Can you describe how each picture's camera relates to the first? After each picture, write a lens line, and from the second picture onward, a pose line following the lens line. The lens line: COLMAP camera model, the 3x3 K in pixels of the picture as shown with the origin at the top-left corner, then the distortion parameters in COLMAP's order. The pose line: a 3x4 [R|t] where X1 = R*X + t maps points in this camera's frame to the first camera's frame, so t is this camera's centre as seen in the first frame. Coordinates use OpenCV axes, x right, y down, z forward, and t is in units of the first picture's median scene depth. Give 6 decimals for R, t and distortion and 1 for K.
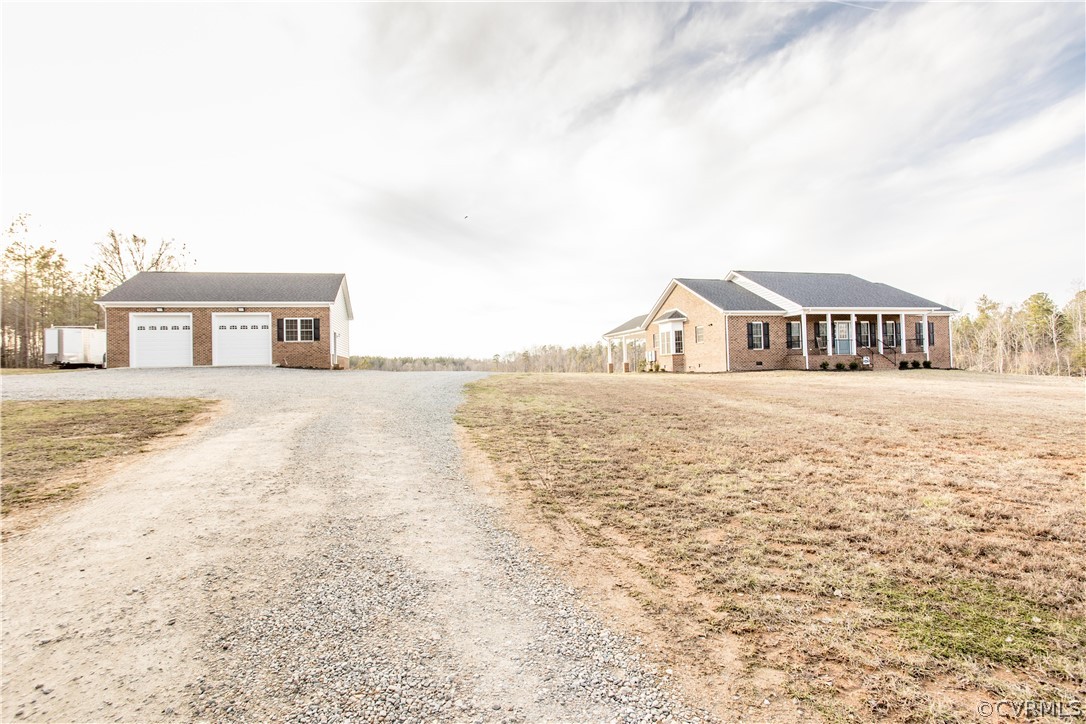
lens RADIAL K [[536.9, 0, 545.7], [0, 536.9, 346.4], [0, 0, 1]] dist [-0.049434, 0.031888]
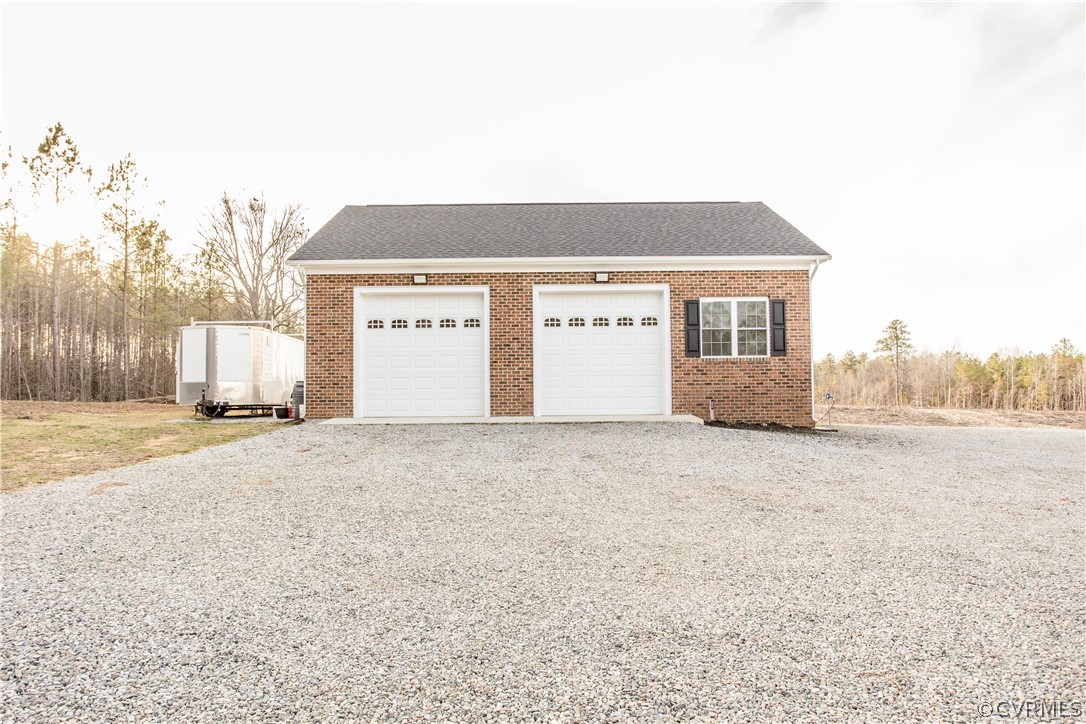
lens RADIAL K [[687.4, 0, 543.0], [0, 687.4, 362.0], [0, 0, 1]] dist [-0.005658, -0.001802]
pose [[0.975647, 0.007802, -0.219210, -0.192589], [-0.006955, 0.999965, 0.004634, -0.002899], [0.219238, -0.002996, 0.975667, 0.184342]]
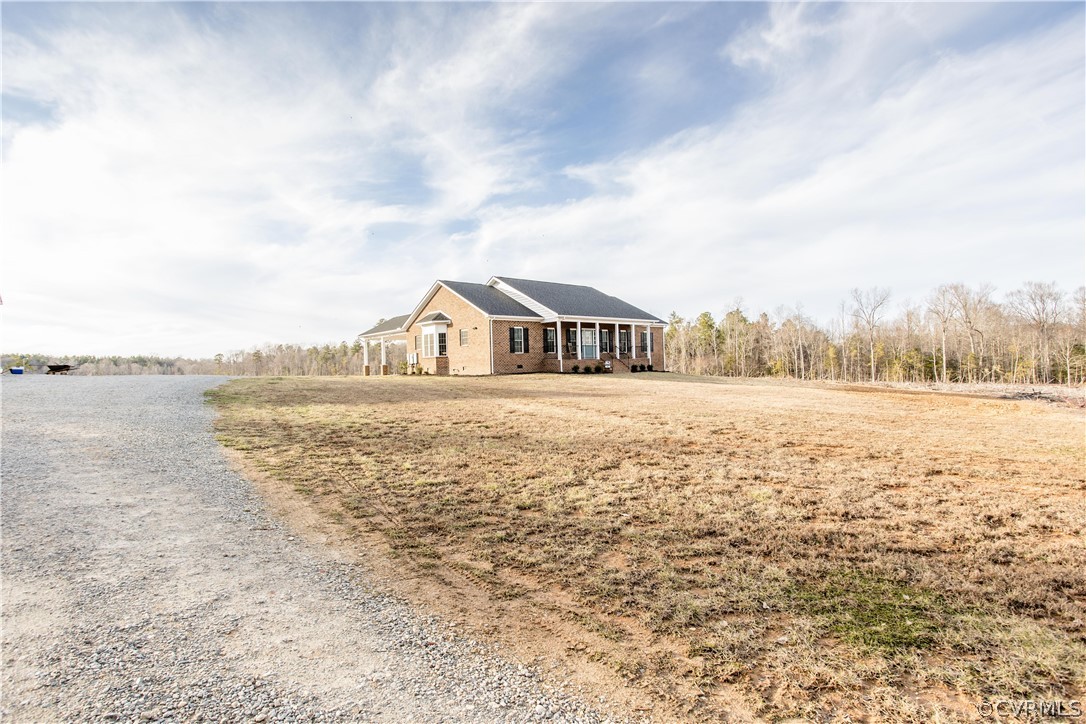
lens RADIAL K [[536.9, 0, 545.7], [0, 536.9, 346.4], [0, 0, 1]] dist [-0.049434, 0.031888]
pose [[0.890410, 0.019592, 0.454738, -0.035067], [-0.018323, 0.999806, -0.007198, -0.001127], [-0.454791, -0.001923, 0.890596, 0.037004]]
